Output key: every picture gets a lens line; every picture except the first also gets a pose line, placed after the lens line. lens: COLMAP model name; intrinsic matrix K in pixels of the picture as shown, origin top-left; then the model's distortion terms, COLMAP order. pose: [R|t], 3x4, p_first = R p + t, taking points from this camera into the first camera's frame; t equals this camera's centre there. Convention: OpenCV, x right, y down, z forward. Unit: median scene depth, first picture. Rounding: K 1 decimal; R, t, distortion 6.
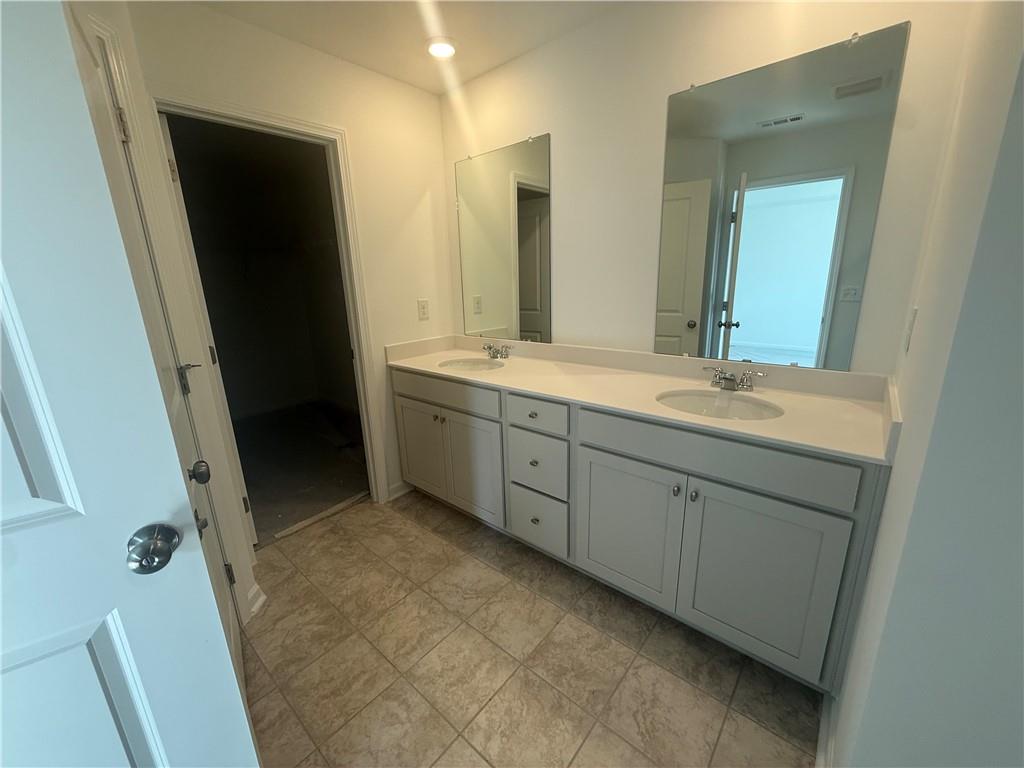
lens RADIAL K [[407.3, 0, 509.6], [0, 407.3, 385.3], [0, 0, 1]] dist [0.000646, -0.000016]
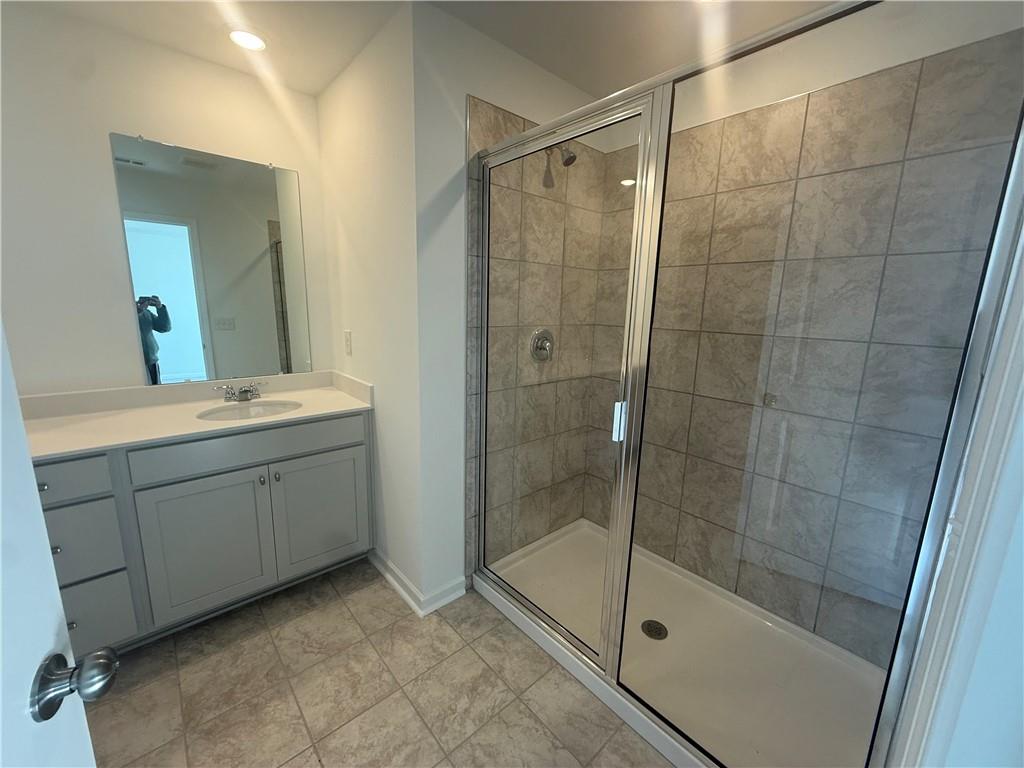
lens RADIAL K [[407.3, 0, 509.6], [0, 407.3, 384.6], [0, 0, 1]] dist [0.000646, -0.000016]
pose [[0.125362, -0.156735, 0.979652, -0.669227], [0.223700, 0.966479, 0.126001, -0.013228], [-0.966562, 0.203353, 0.156221, 0.012684]]
